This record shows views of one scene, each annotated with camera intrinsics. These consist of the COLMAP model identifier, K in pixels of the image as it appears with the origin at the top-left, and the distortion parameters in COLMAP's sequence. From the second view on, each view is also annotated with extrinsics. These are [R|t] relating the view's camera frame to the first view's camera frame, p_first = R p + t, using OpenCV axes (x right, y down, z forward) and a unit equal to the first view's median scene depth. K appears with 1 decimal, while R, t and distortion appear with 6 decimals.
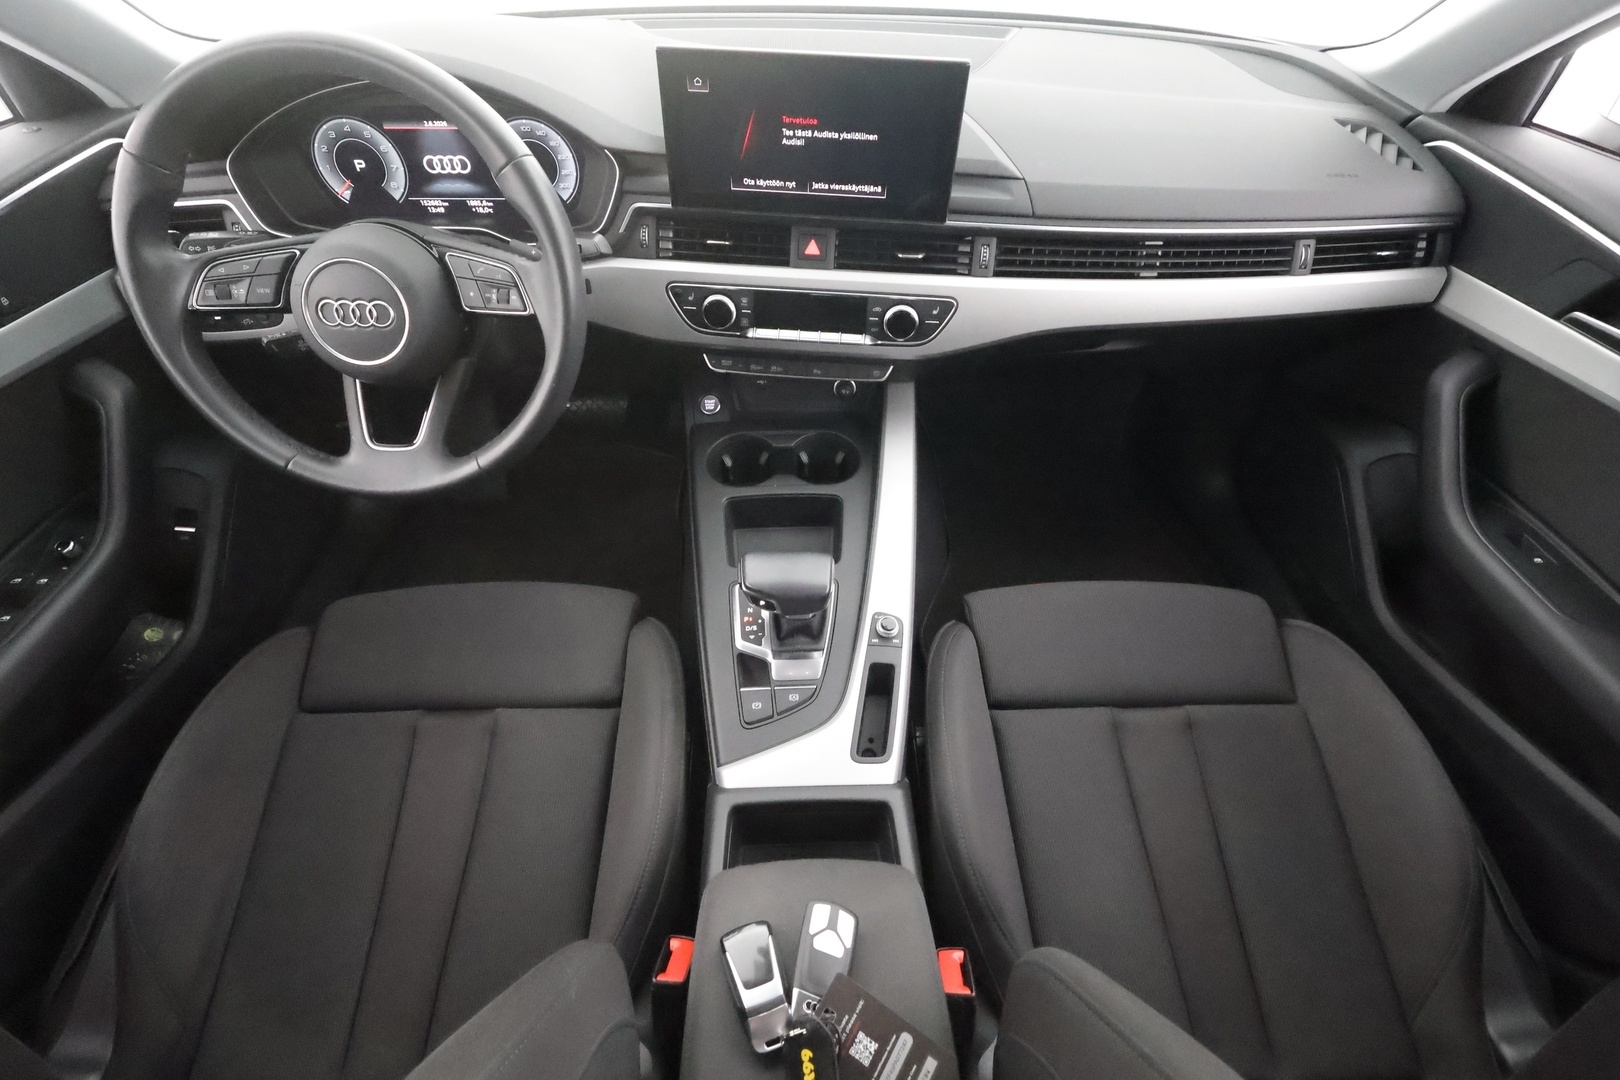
lens RADIAL K [[757.8, 0, 810.0], [0, 757.8, 540.0], [0, 0, 1]] dist [-0.000843, -0.000181]
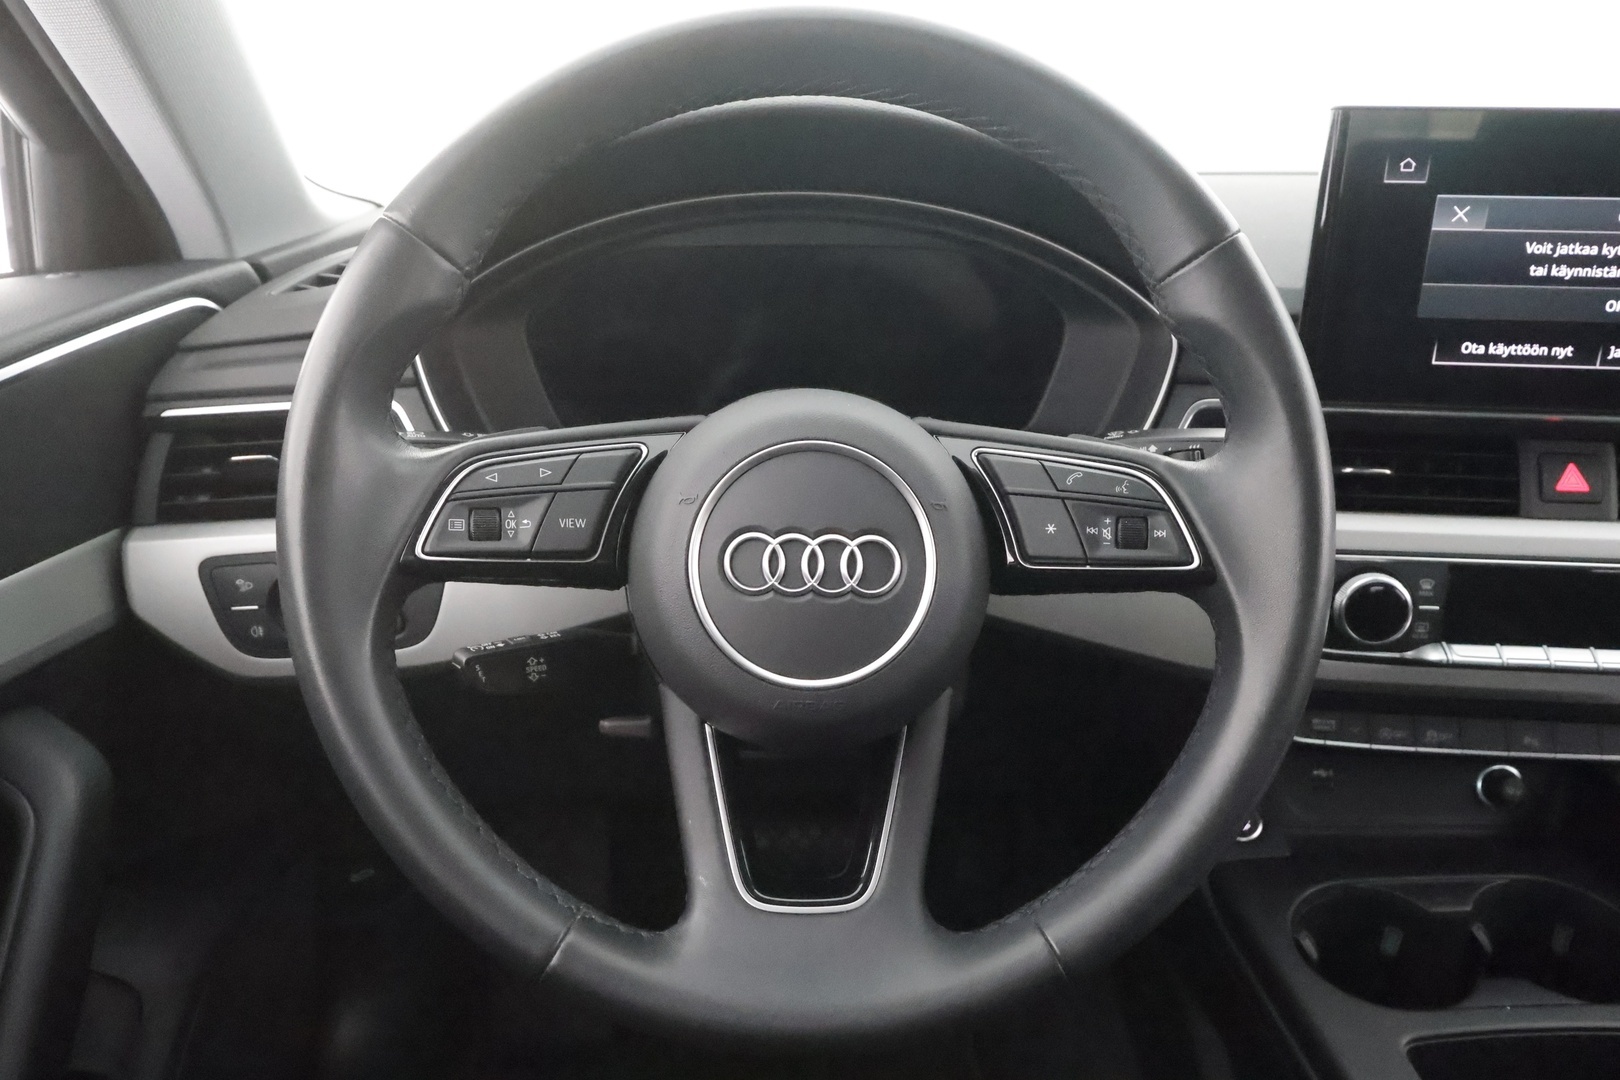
lens RADIAL K [[1180.3, 0, 806.4], [0, 1180.3, 538.2], [0, 0, 1]] dist [0.002911, -0.001636]
pose [[0.999906, -0.008244, -0.010967, -0.489335], [0.002670, 0.900988, -0.433836, -0.027351], [0.013457, 0.433765, 0.900925, 0.340993]]
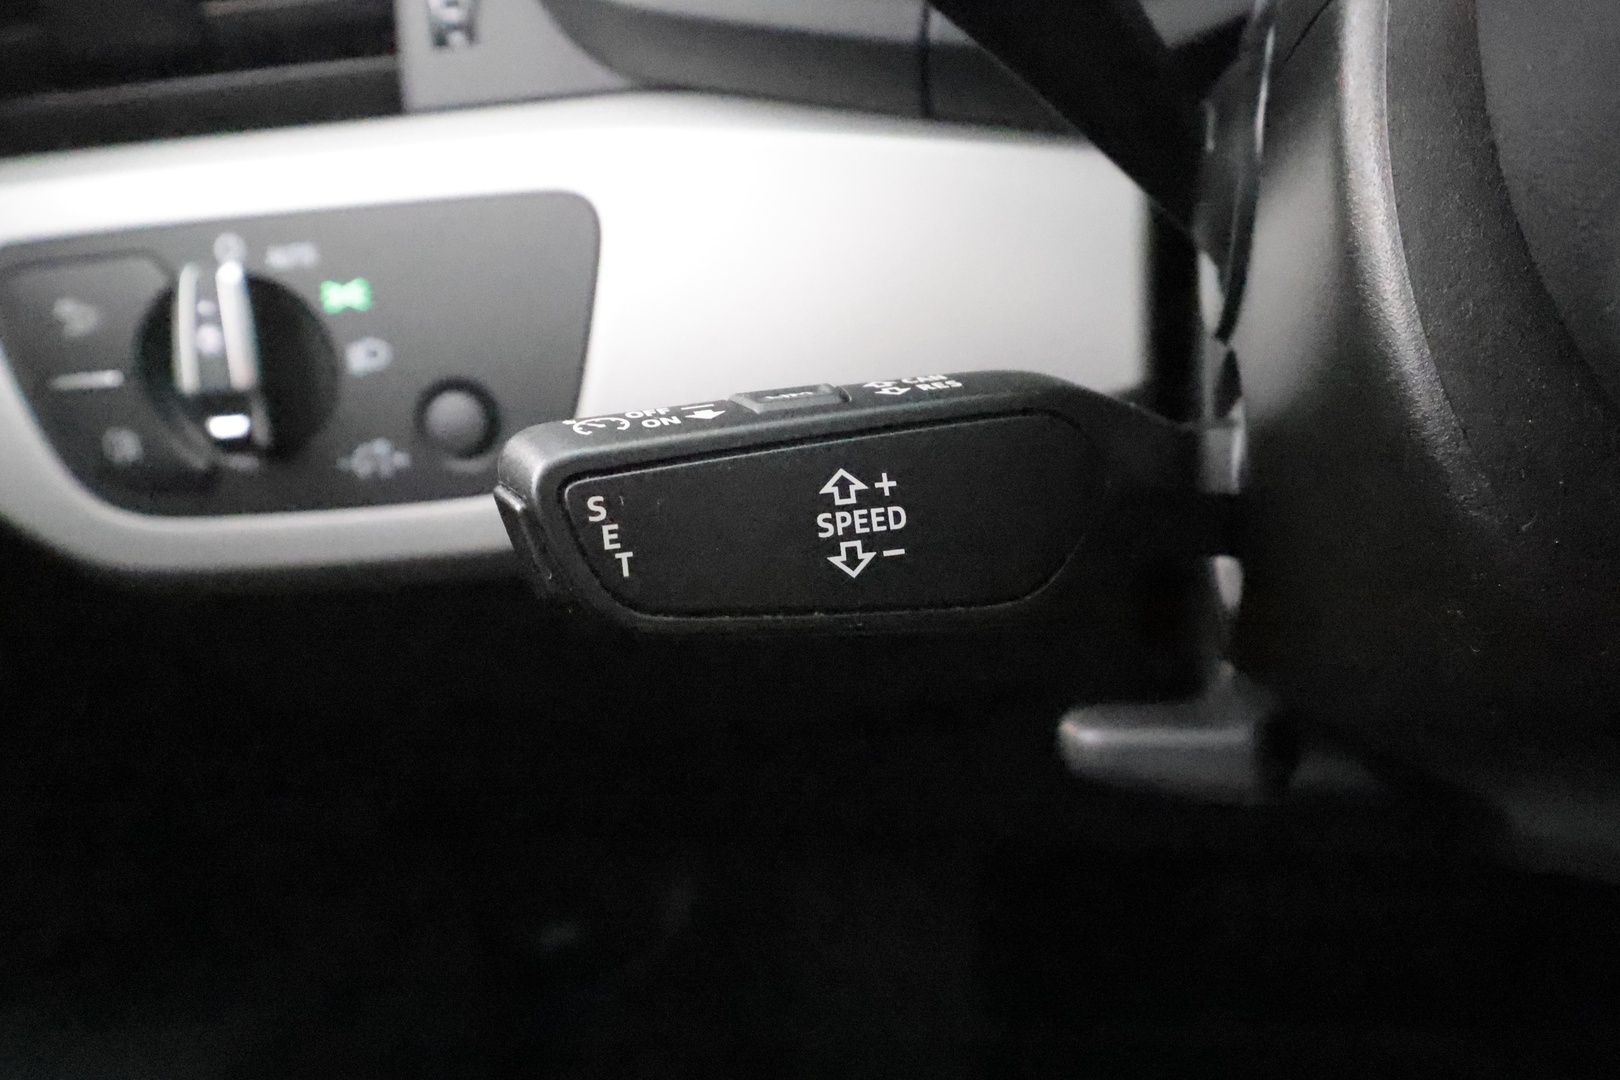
lens RADIAL K [[1297.4, 0, 823.8], [0, 1297.4, 531.8], [0, 0, 1]] dist [0.012563, -0.007609]
pose [[0.966697, -0.003409, -0.255902, -0.613481], [-0.095098, 0.923531, -0.371548, -0.189371], [0.237600, 0.383510, 0.892450, 0.828528]]
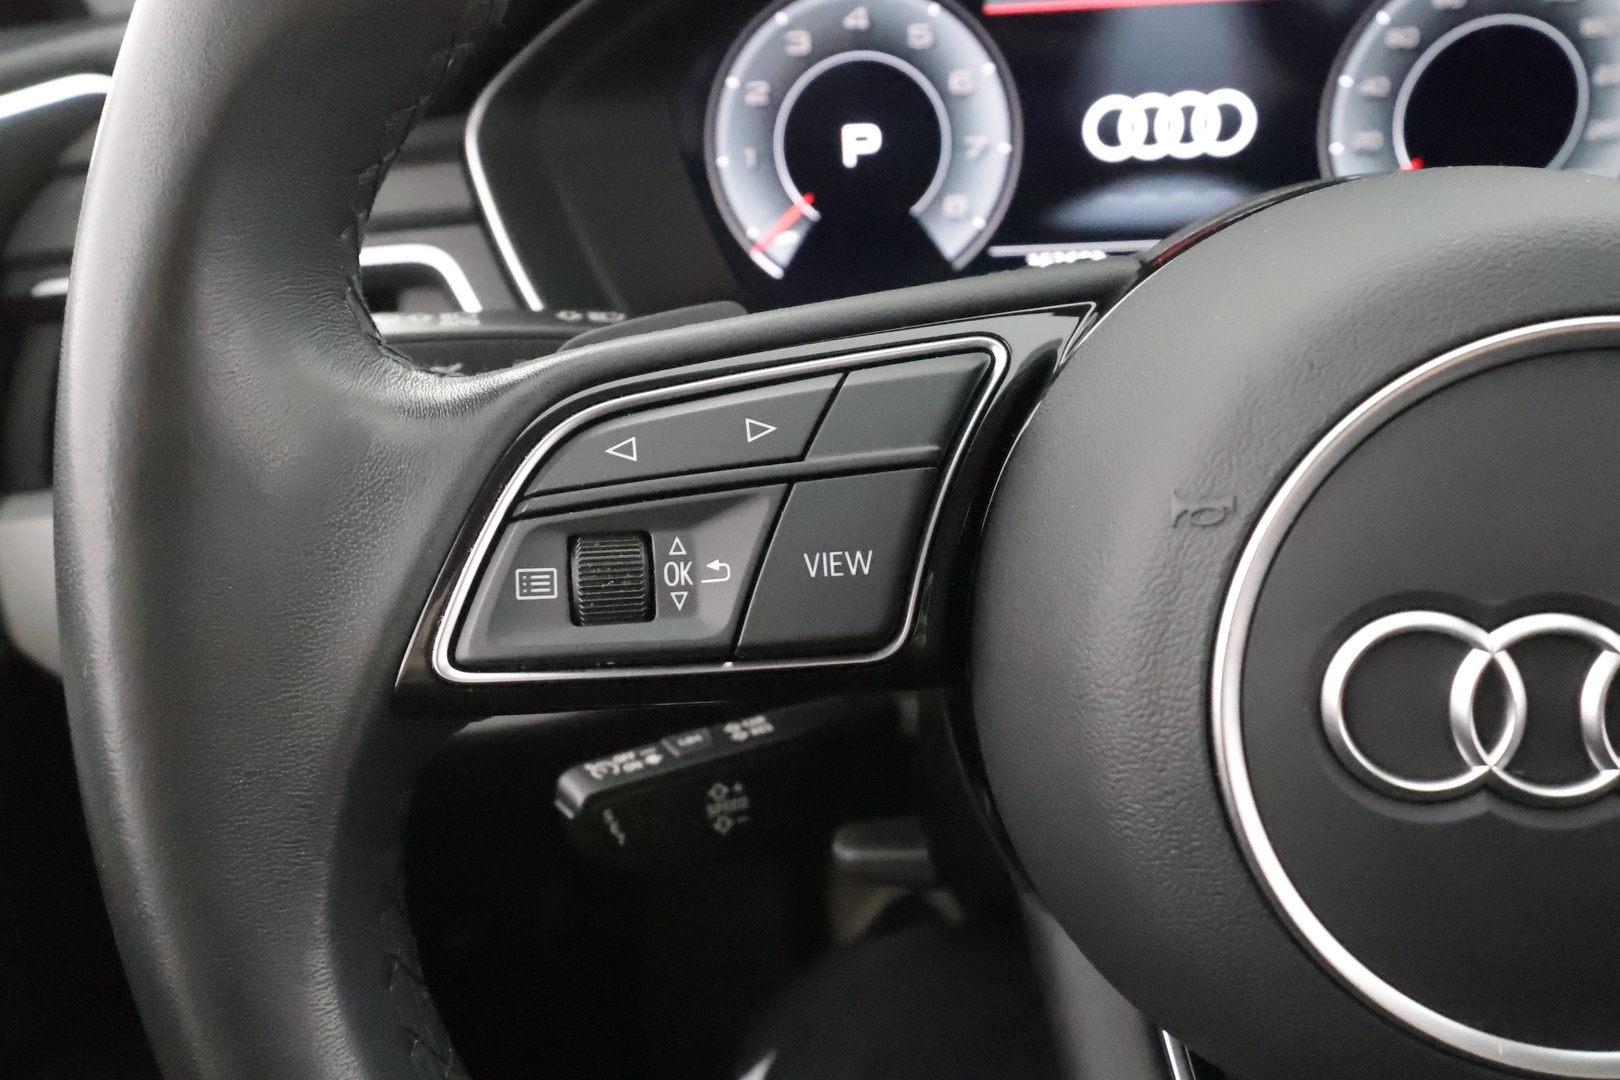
lens RADIAL K [[1271.3, 0, 786.6], [0, 1271.3, 533.8], [0, 0, 1]] dist [0.002529, 0.005493]
pose [[0.989371, -0.024867, -0.143270, -0.582936], [-0.024960, 0.941604, -0.335795, -0.206056], [0.143253, 0.335802, 0.930975, 0.627710]]
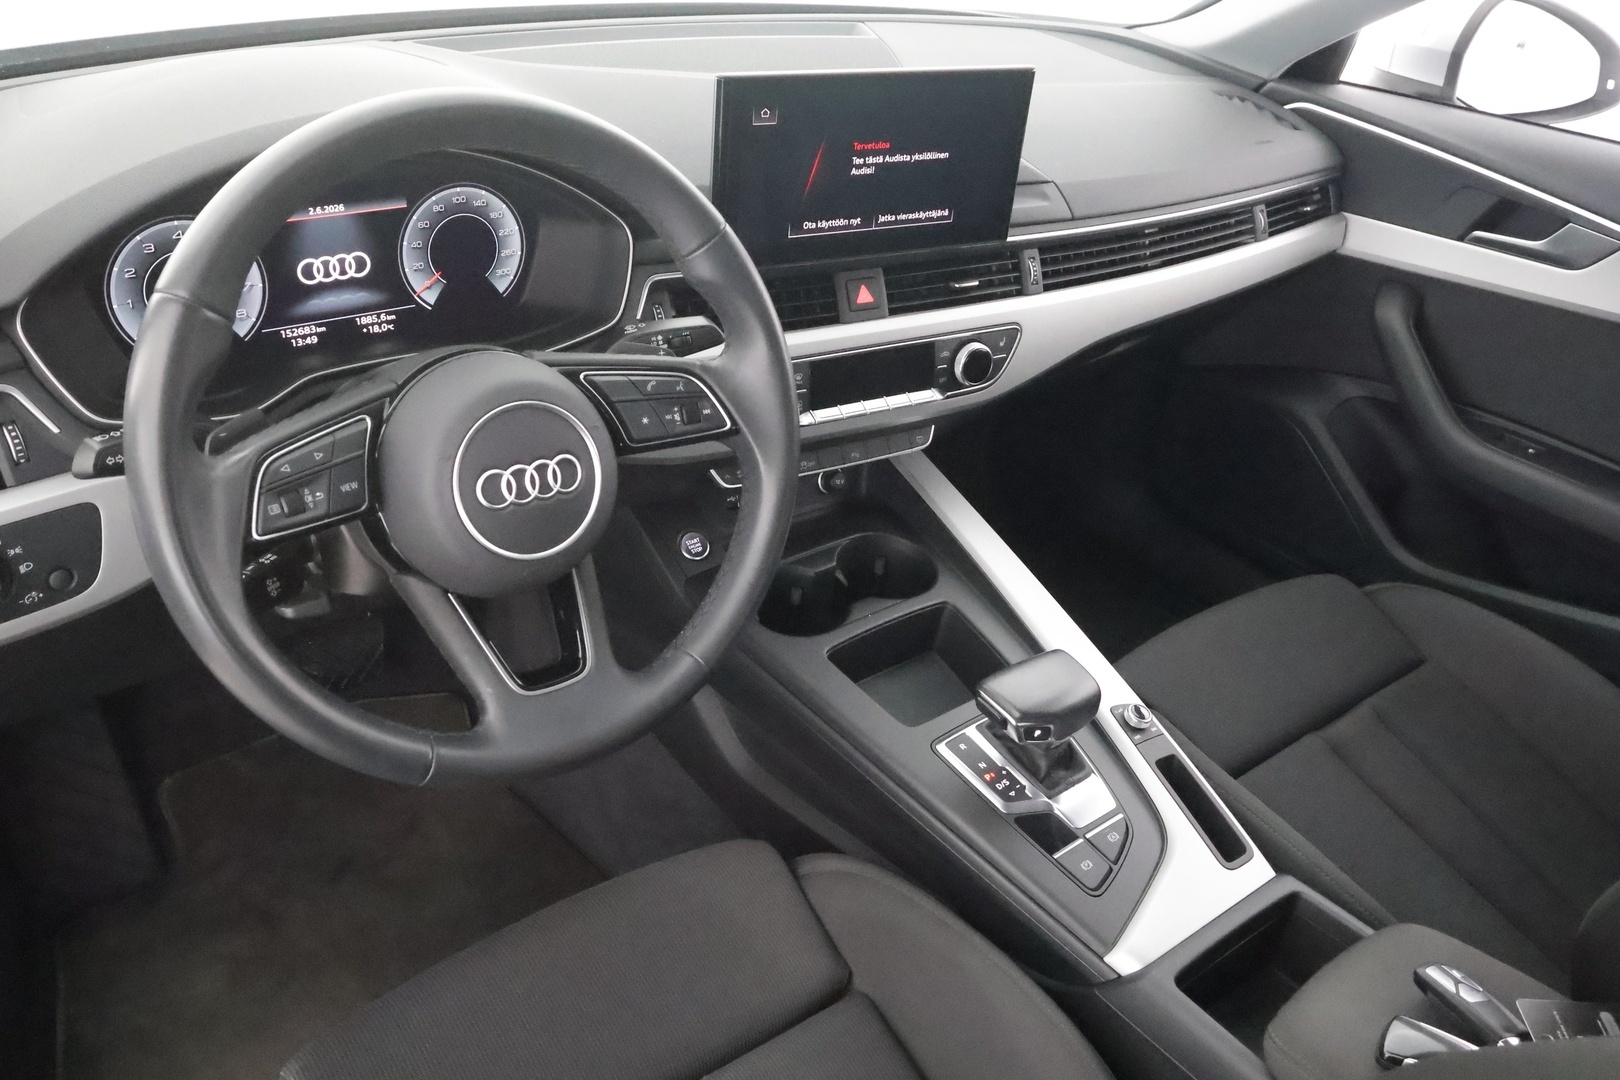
lens RADIAL K [[1297.4, 0, 823.8], [0, 1297.4, 531.8], [0, 0, 1]] dist [0.012563, -0.007609]
pose [[0.804127, -0.257646, 0.535723, -0.823638], [0.358273, 0.929181, -0.090901, -0.056924], [-0.474363, 0.265031, 0.839487, -0.029044]]
